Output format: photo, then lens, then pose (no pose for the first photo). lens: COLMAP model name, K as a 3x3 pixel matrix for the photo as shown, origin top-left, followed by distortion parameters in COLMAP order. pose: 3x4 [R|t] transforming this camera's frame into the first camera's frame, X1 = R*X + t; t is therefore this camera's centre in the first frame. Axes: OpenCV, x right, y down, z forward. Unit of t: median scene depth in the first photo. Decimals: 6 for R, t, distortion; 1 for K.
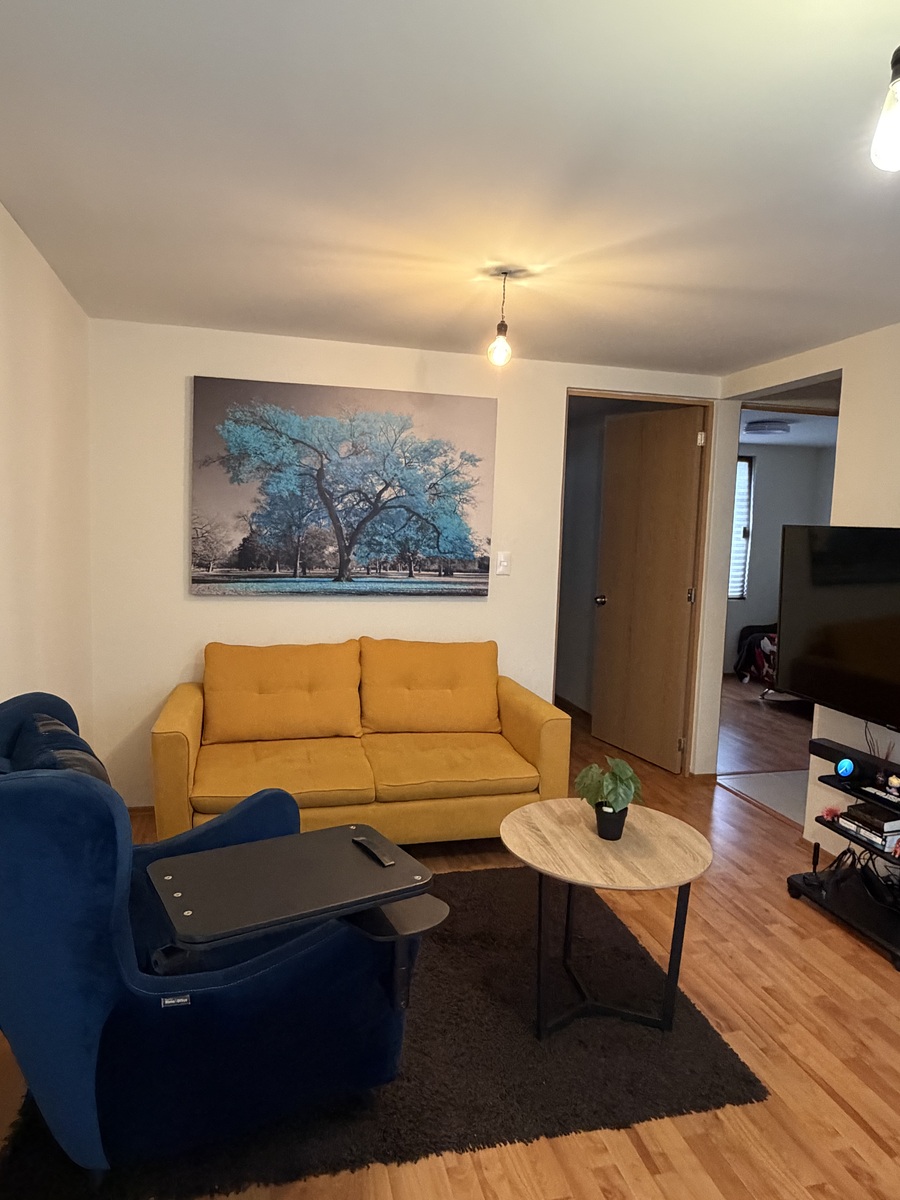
lens RADIAL K [[750.6, 0, 451.3], [0, 750.6, 596.9], [0, 0, 1]] dist [-0.000970, -0.001457]
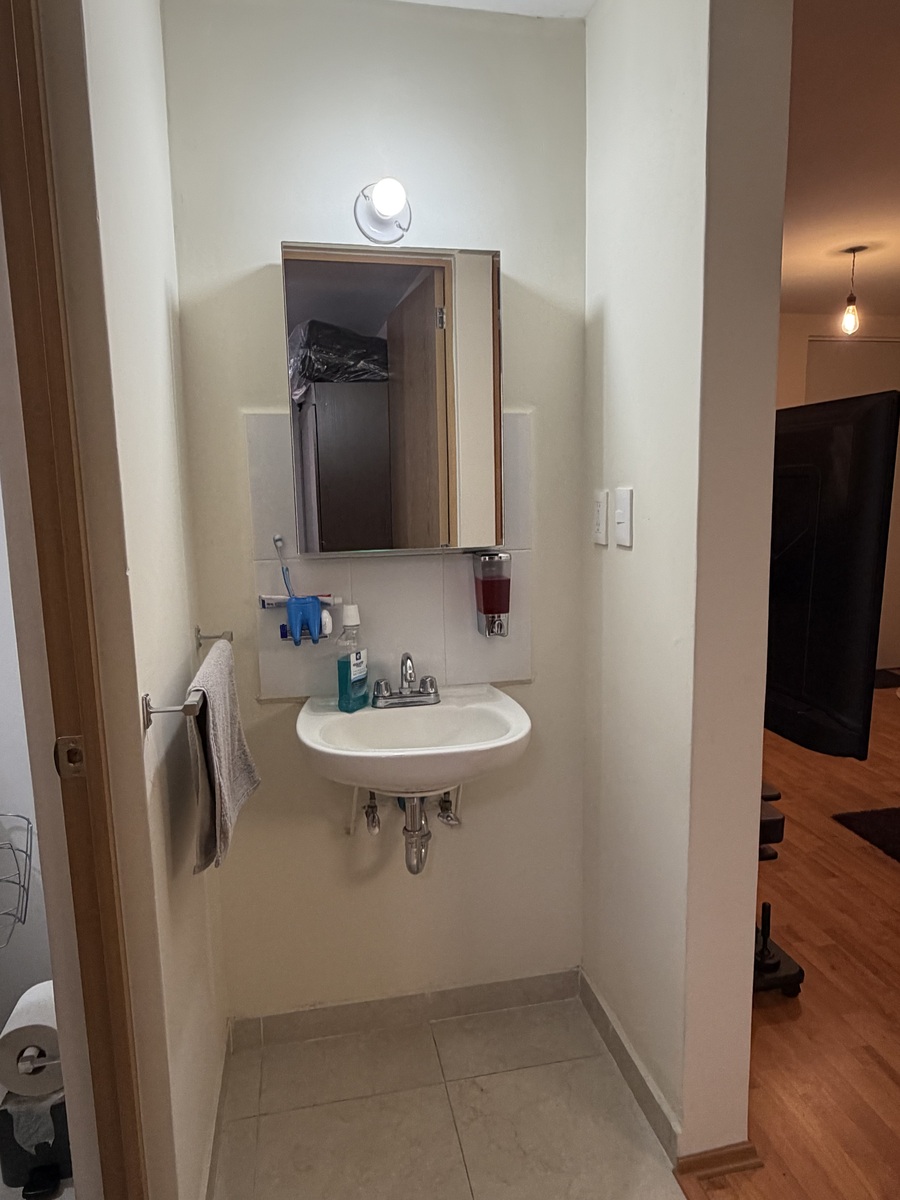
lens RADIAL K [[750.6, 0, 451.3], [0, 750.6, 596.9], [0, 0, 1]] dist [-0.000970, -0.001457]
pose [[-0.997502, -0.019064, 0.068024, 0.622710], [-0.001950, 0.969964, 0.243243, -0.078945], [-0.070618, 0.242502, -0.967577, 1.370482]]
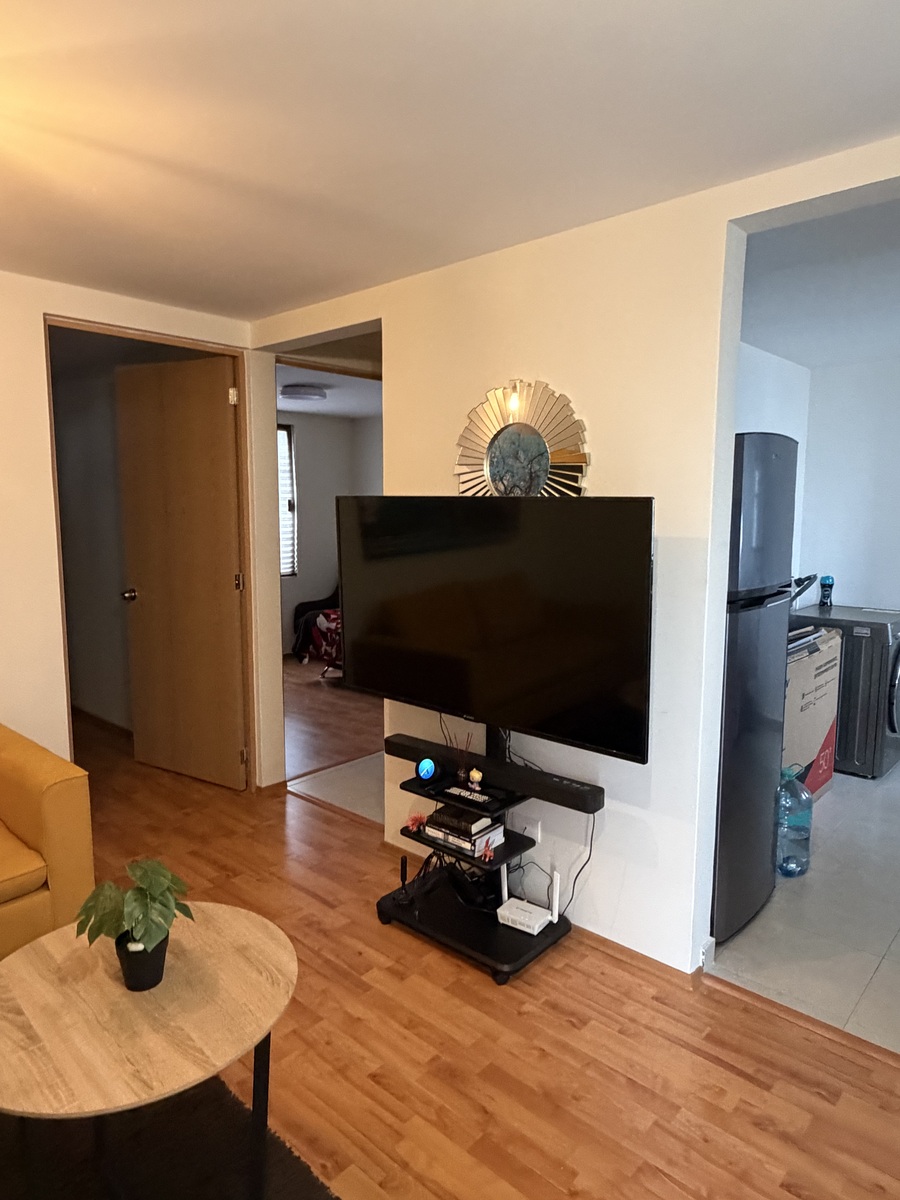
lens RADIAL K [[750.6, 0, 451.3], [0, 750.6, 596.9], [0, 0, 1]] dist [-0.000970, -0.001457]
pose [[0.833345, -0.095630, 0.544418, 0.070718], [0.077066, 0.995402, 0.056883, -0.019077], [-0.547355, -0.005447, 0.836883, 0.199060]]
